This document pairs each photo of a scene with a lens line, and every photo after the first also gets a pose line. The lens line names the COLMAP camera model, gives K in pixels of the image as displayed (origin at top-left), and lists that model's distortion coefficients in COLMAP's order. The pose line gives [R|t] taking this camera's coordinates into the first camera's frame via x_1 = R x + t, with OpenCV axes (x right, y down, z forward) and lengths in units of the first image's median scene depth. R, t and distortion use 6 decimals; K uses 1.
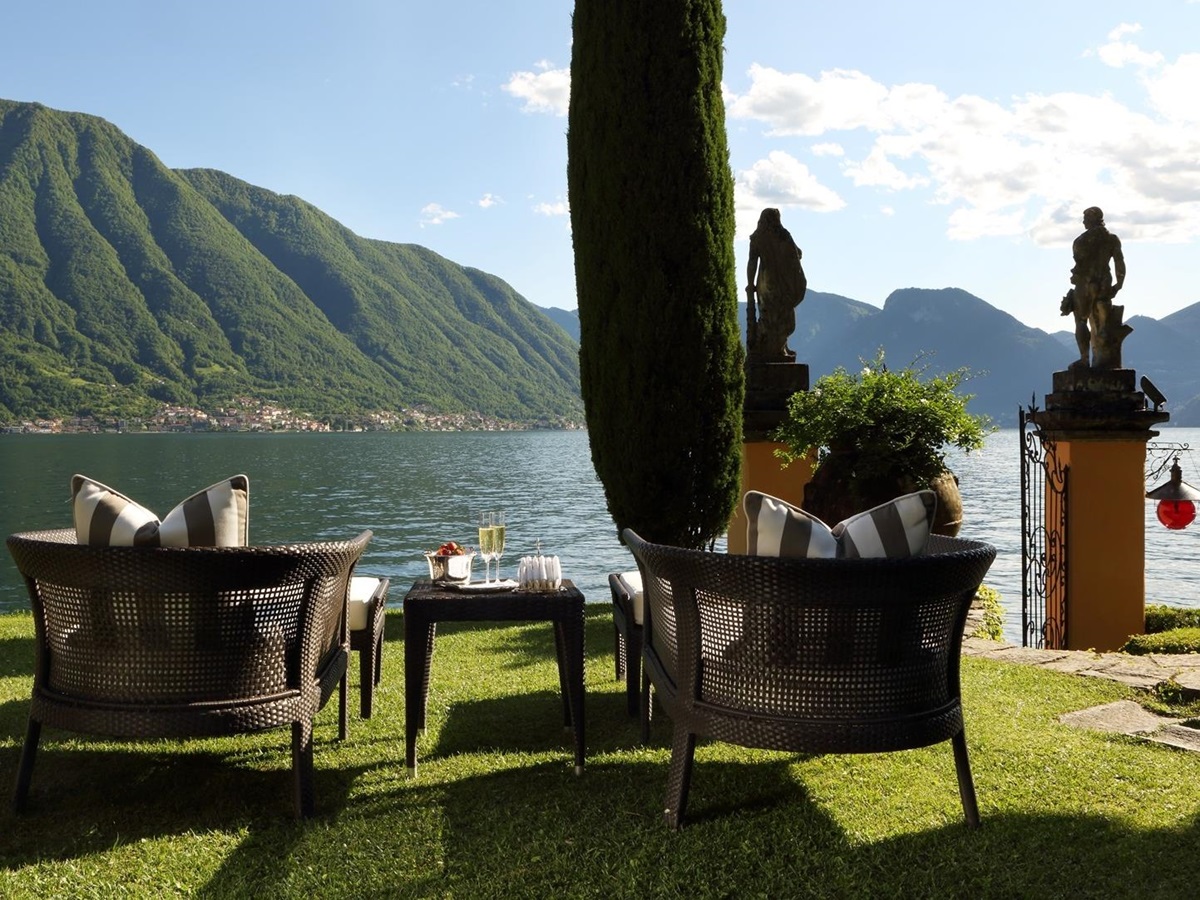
lens RADIAL K [[958.7, 0, 599.3], [0, 958.7, 450.4], [0, 0, 1]] dist [-0.003494, -0.001593]
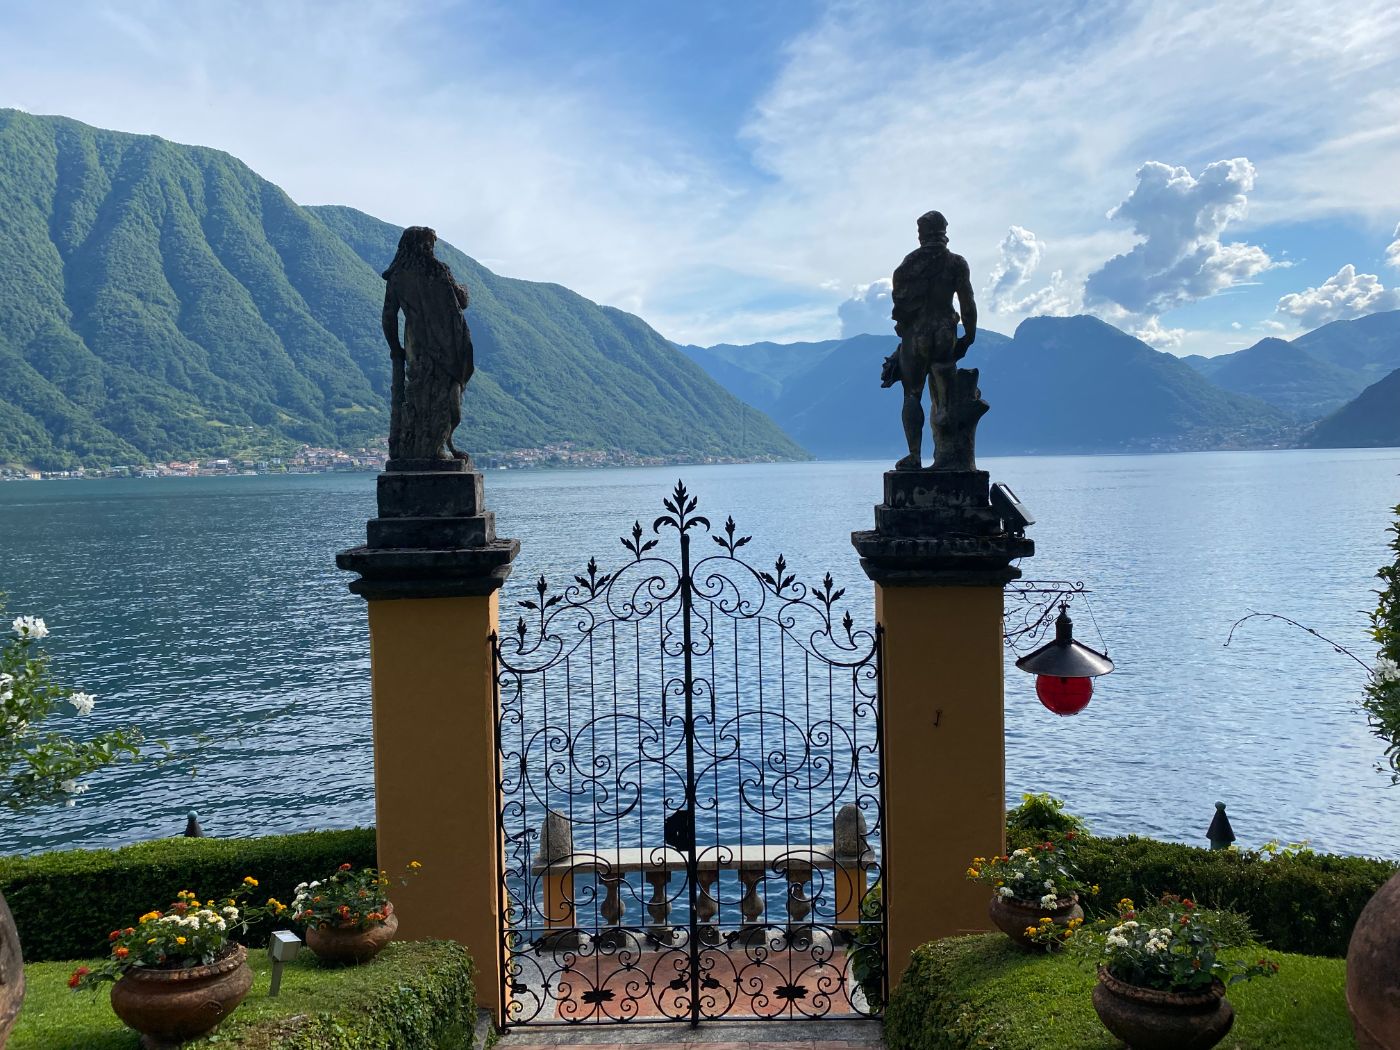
lens RADIAL K [[1118.5, 0, 698.4], [0, 1118.5, 526.6], [0, 0, 1]] dist [-0.003494, -0.001593]
pose [[0.998875, -0.017247, -0.044174, 0.007710], [0.018955, 0.999077, 0.038542, -0.000032], [0.043468, -0.039336, 0.998280, -0.151779]]
